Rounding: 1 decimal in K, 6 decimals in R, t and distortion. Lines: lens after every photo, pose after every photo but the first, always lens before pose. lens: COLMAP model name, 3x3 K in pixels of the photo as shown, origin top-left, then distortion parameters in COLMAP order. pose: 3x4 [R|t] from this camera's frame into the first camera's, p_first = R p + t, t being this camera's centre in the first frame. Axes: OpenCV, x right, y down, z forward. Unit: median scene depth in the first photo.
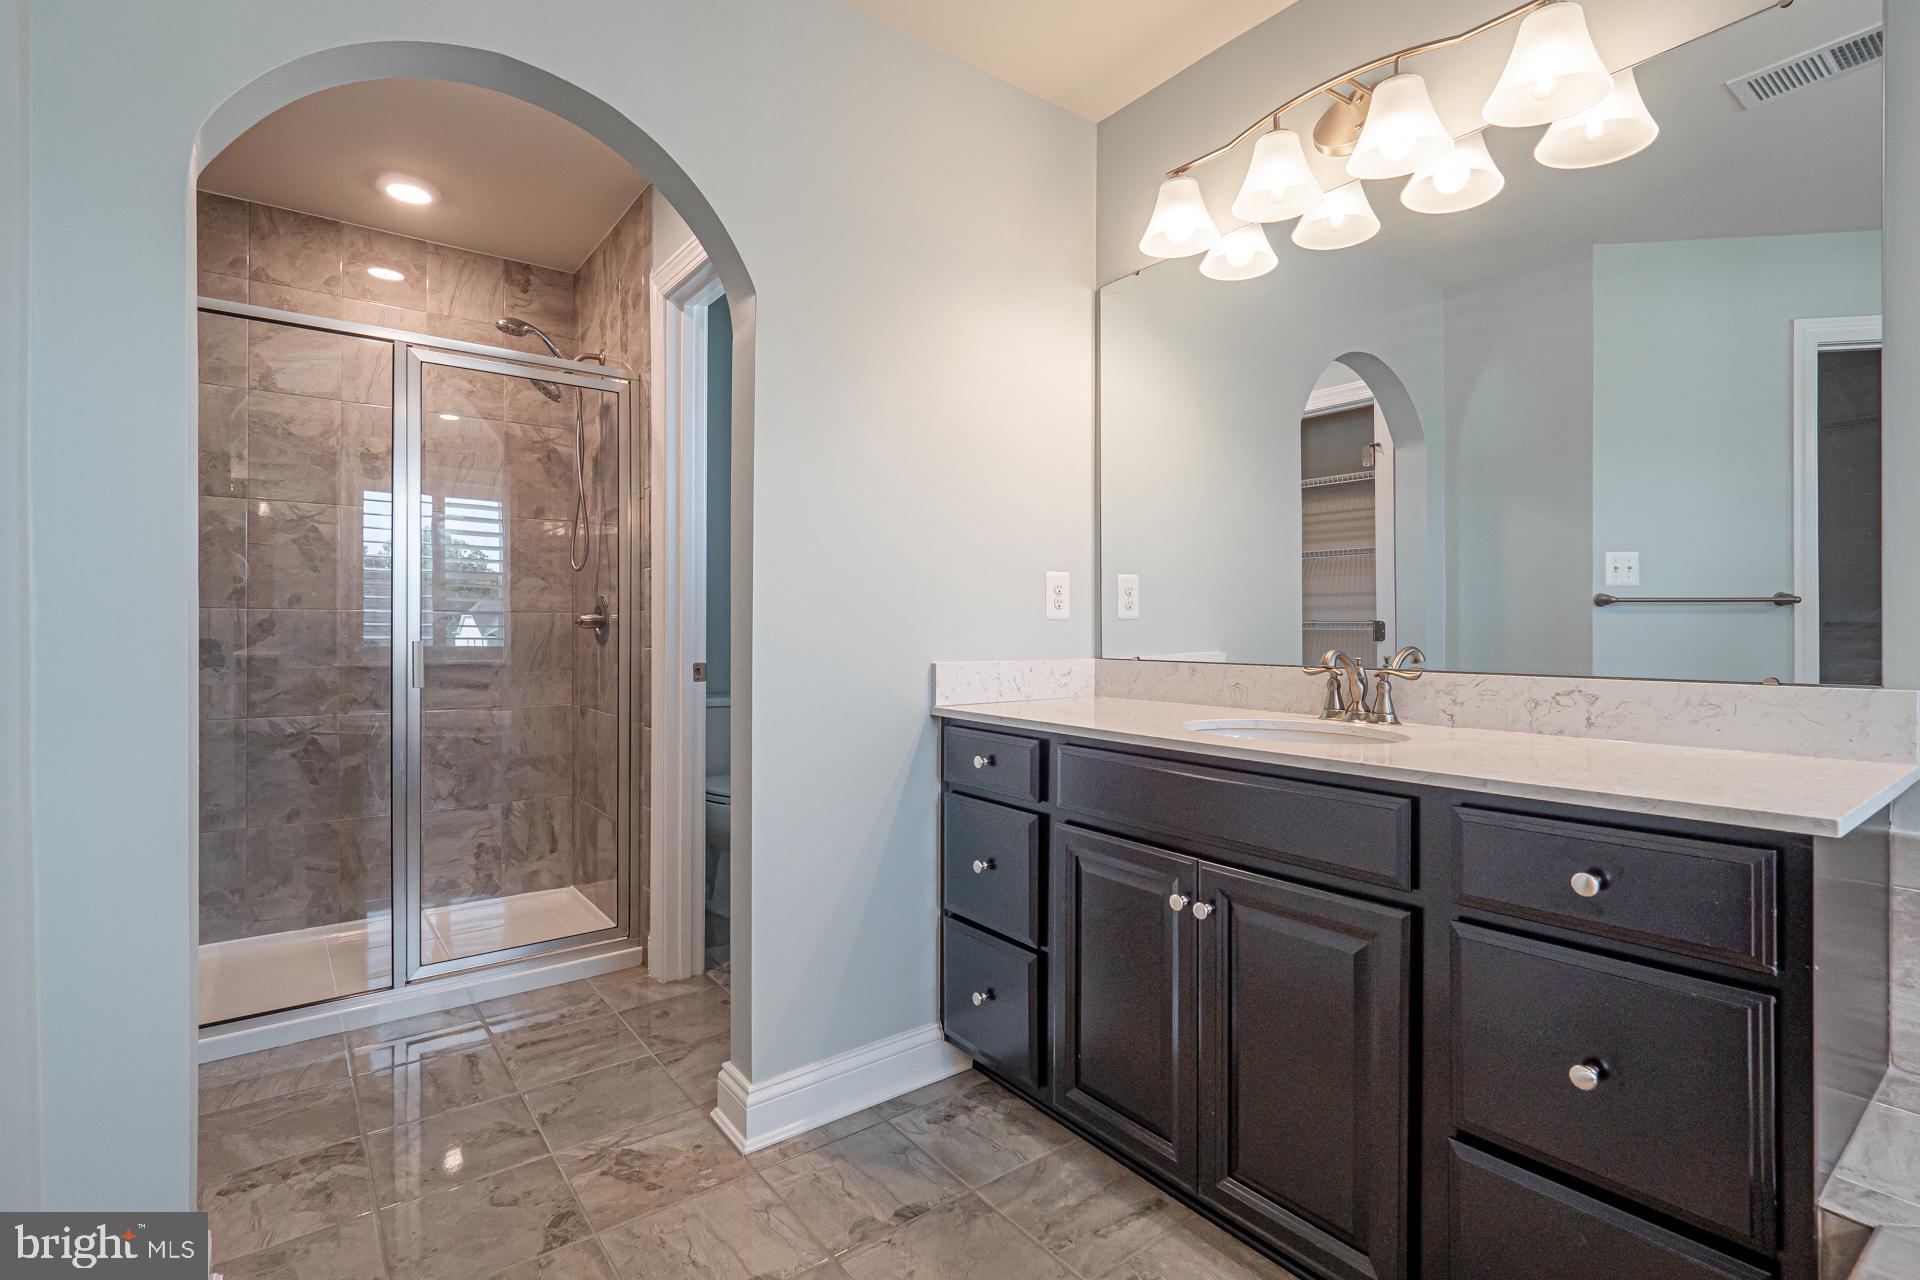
lens RADIAL K [[883.6, 0, 947.3], [0, 883.6, 633.6], [0, 0, 1]] dist [0.006706, 0.001476]
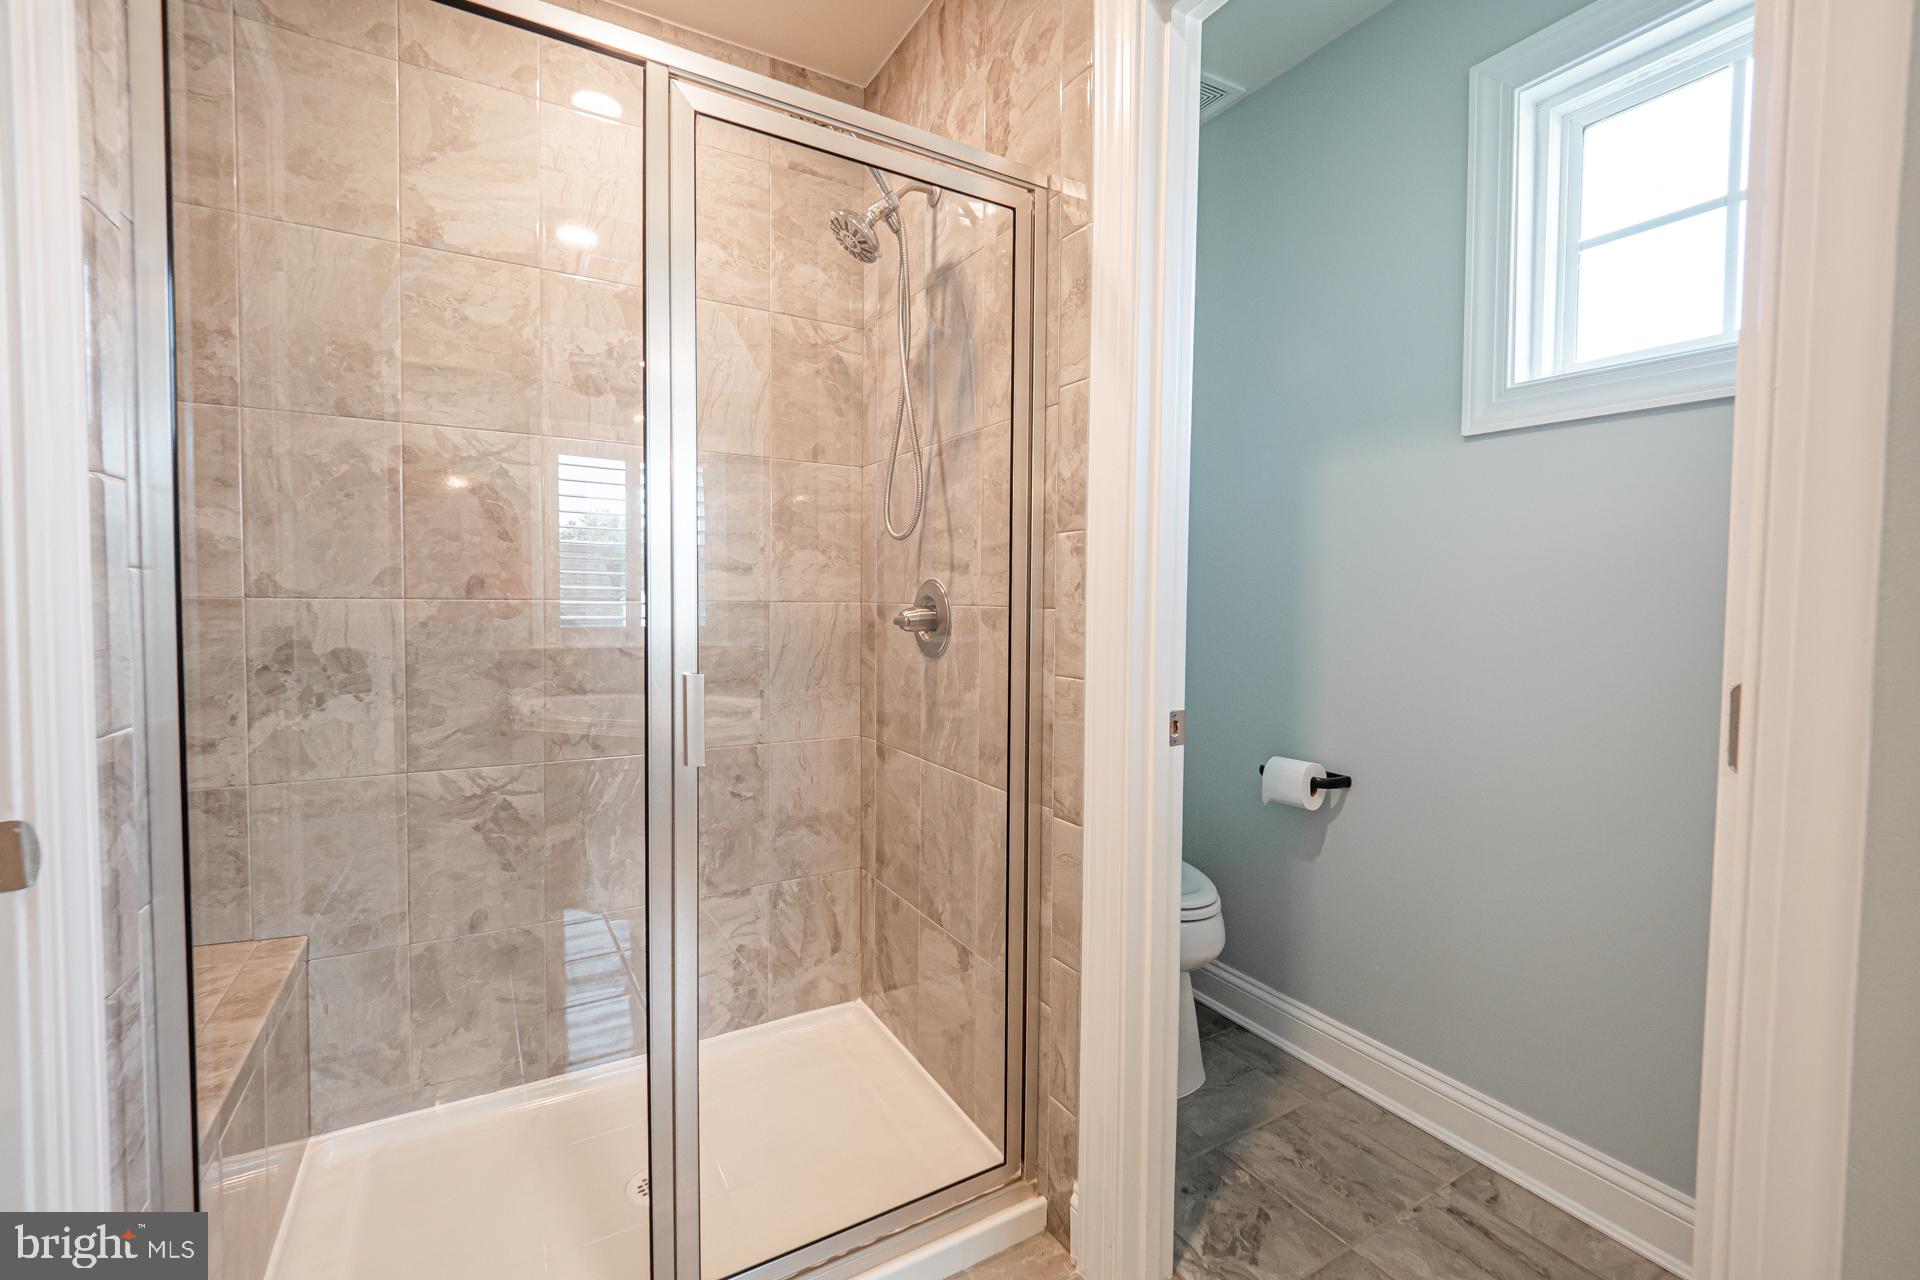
lens RADIAL K [[817.3, 0, 975.1], [0, 817.3, 633.9], [0, 0, 1]] dist [0.011569, -0.004968]
pose [[0.994294, 0.012412, -0.105952, -0.310384], [-0.008451, 0.999251, 0.037754, -0.027237], [0.106341, -0.036643, 0.993654, 0.443089]]
